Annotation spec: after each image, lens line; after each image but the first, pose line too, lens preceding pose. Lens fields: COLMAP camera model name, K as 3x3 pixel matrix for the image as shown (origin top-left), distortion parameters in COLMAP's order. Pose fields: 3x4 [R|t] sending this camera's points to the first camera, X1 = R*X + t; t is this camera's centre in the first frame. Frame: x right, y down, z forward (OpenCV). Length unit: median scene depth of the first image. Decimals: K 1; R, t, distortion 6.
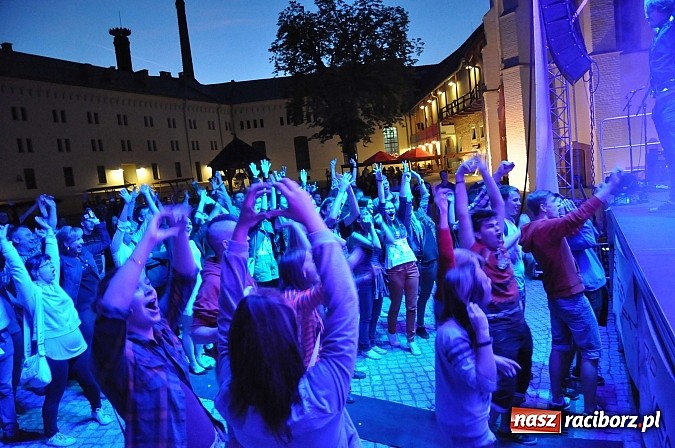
lens RADIAL K [[461.3, 0, 340.1], [0, 461.3, 228.3], [0, 0, 1]] dist [-0.109542, 0.071442]
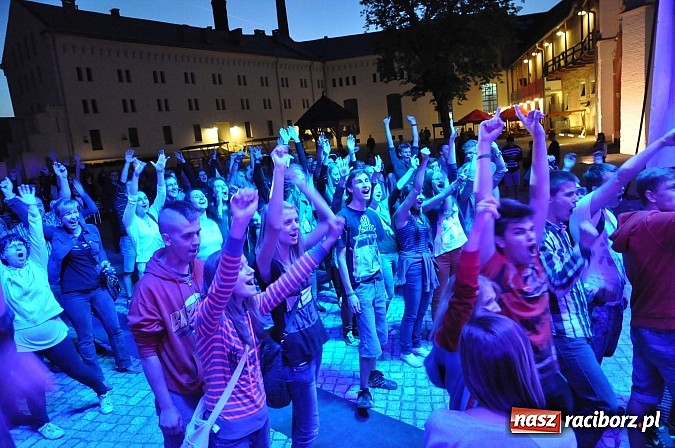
lens RADIAL K [[461.3, 0, 341.3], [0, 461.3, 229.2], [0, 0, 1]] dist [-0.109542, 0.071442]
pose [[0.979461, 0.042766, -0.197048, 0.011868], [-0.024784, 0.995373, 0.092837, -0.004081], [0.200106, -0.086046, 0.975988, 0.021437]]
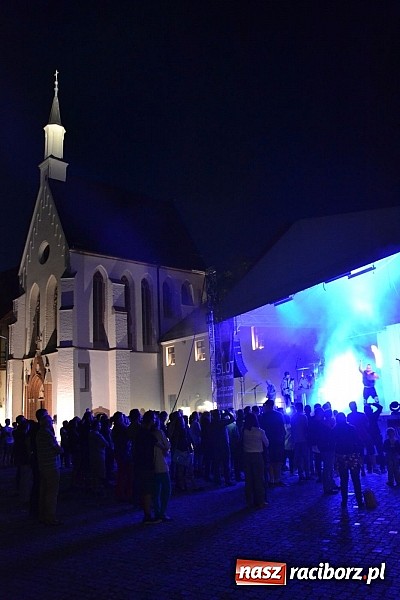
lens RADIAL K [[494.9, 0, 199.7], [0, 494.9, 300.8], [0, 0, 1]] dist [-0.082638, 0.012149]
pose [[0.564142, 0.248369, 0.787437, -0.331515], [0.093350, 0.928385, -0.359704, 0.045178], [-0.820384, 0.276431, 0.500556, -0.059290]]
